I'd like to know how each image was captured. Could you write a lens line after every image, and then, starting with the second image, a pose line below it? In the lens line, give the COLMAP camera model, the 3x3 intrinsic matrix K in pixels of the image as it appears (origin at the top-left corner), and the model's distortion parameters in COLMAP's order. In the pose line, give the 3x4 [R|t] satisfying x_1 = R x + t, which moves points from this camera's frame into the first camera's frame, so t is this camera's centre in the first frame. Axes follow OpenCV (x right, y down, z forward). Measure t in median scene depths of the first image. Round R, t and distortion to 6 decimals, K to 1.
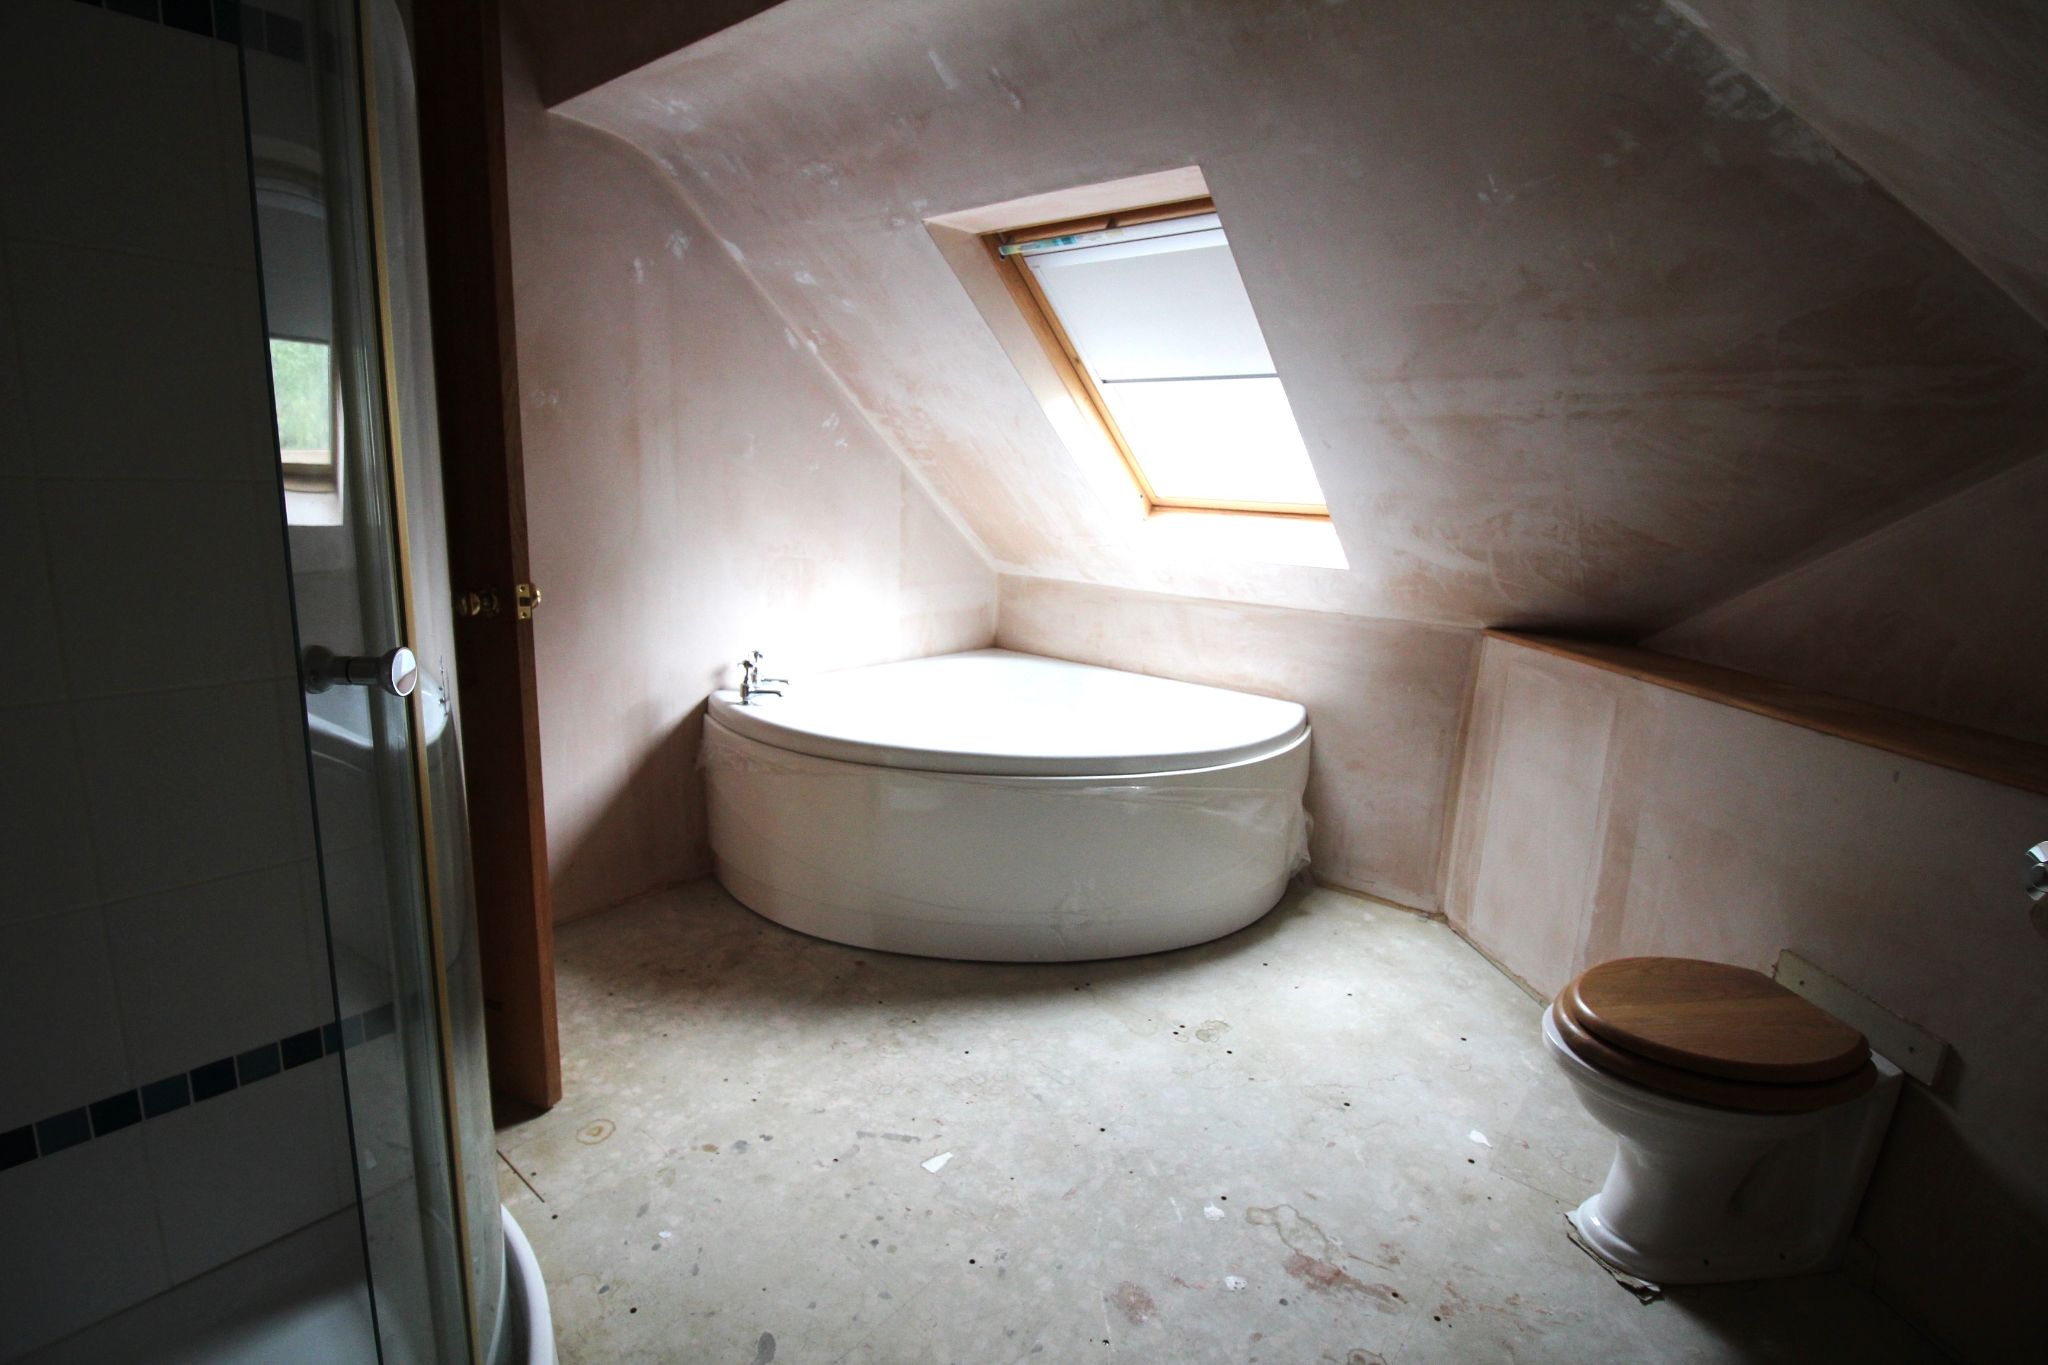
lens RADIAL K [[948.6, 0, 1011.1], [0, 948.6, 675.8], [0, 0, 1]] dist [0.001793, -0.017798]
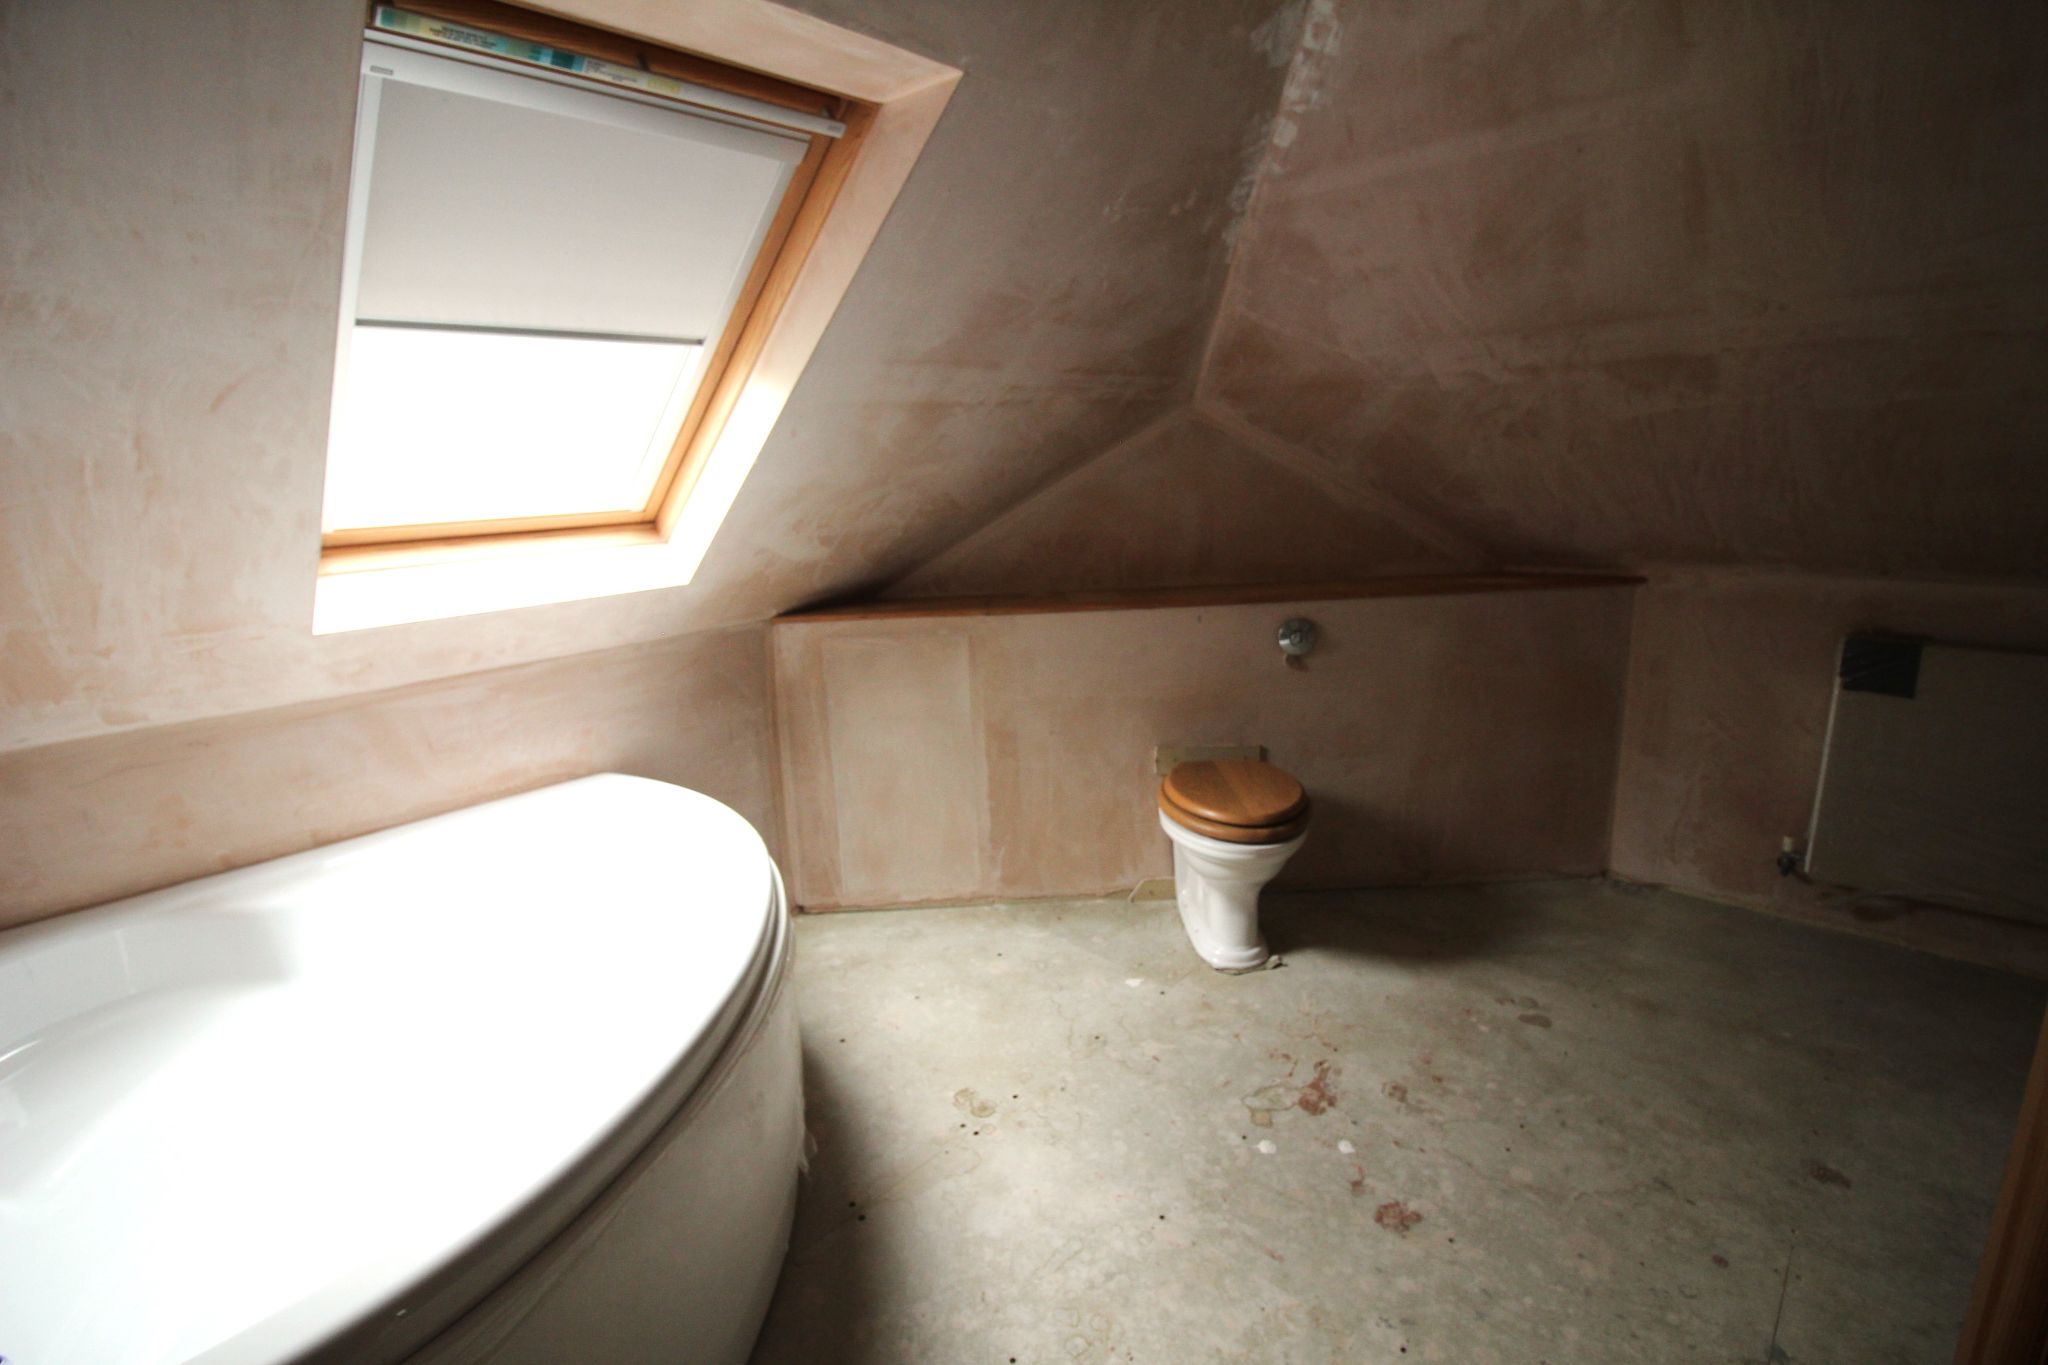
lens RADIAL K [[948.6, 0, 1011.1], [0, 948.6, 675.8], [0, 0, 1]] dist [0.001793, -0.017798]
pose [[0.066324, -0.265557, 0.961811, -0.527389], [0.241891, 0.939459, 0.242706, -0.203640], [-0.968034, 0.216556, 0.126545, 0.772190]]
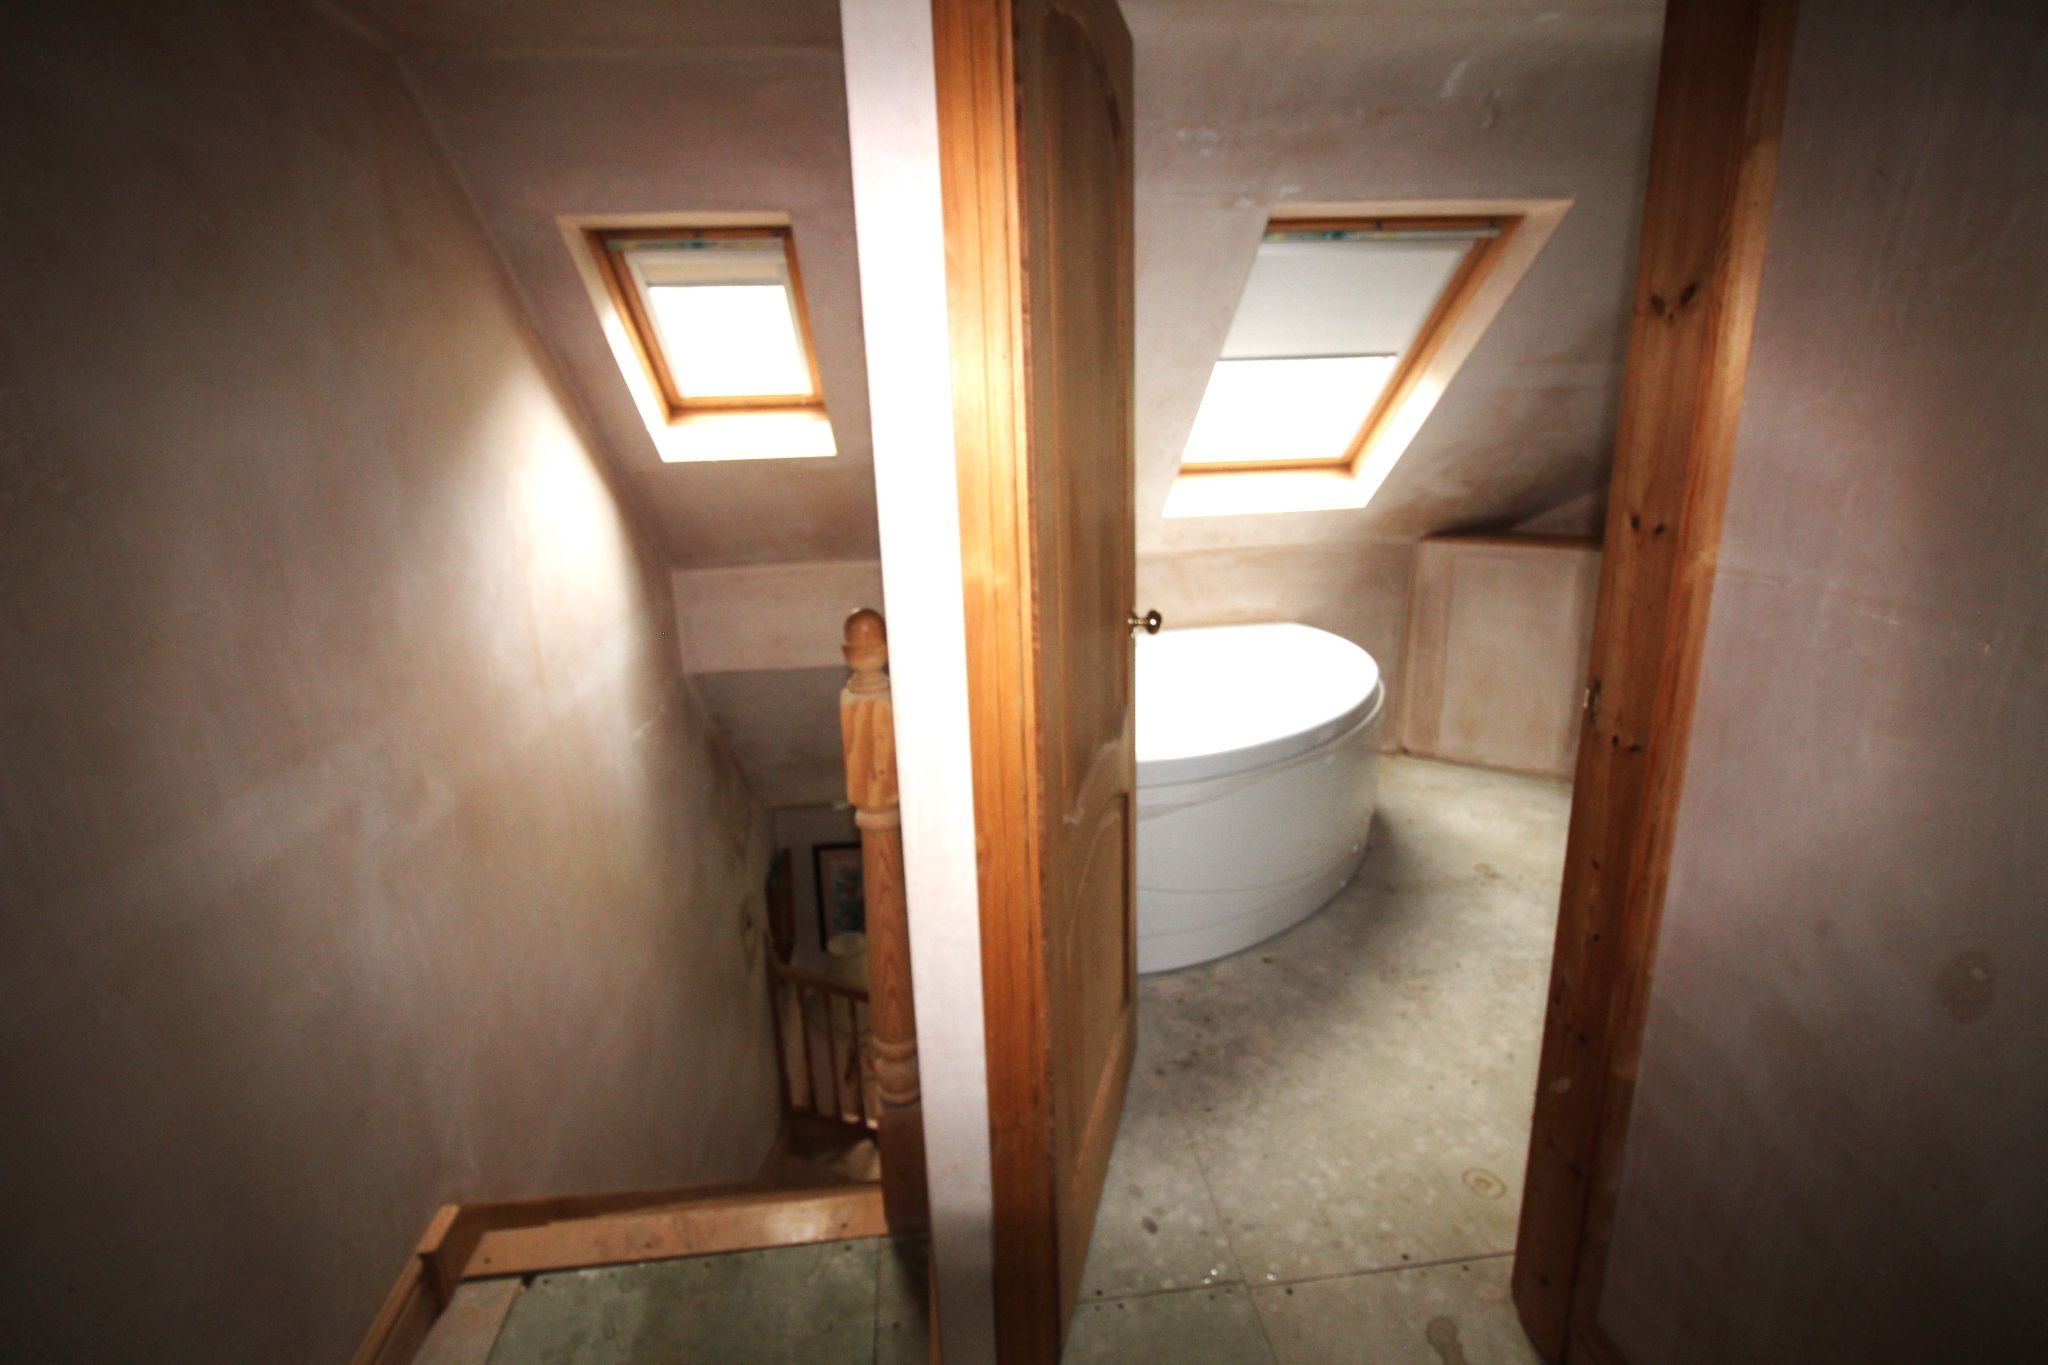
lens RADIAL K [[948.6, 0, 1011.1], [0, 948.6, 675.8], [0, 0, 1]] dist [0.001793, -0.017798]
pose [[0.696669, -0.250657, 0.672178, -1.053062], [0.206556, 0.967381, 0.146657, -0.211837], [-0.687013, 0.036671, 0.725719, 0.498719]]
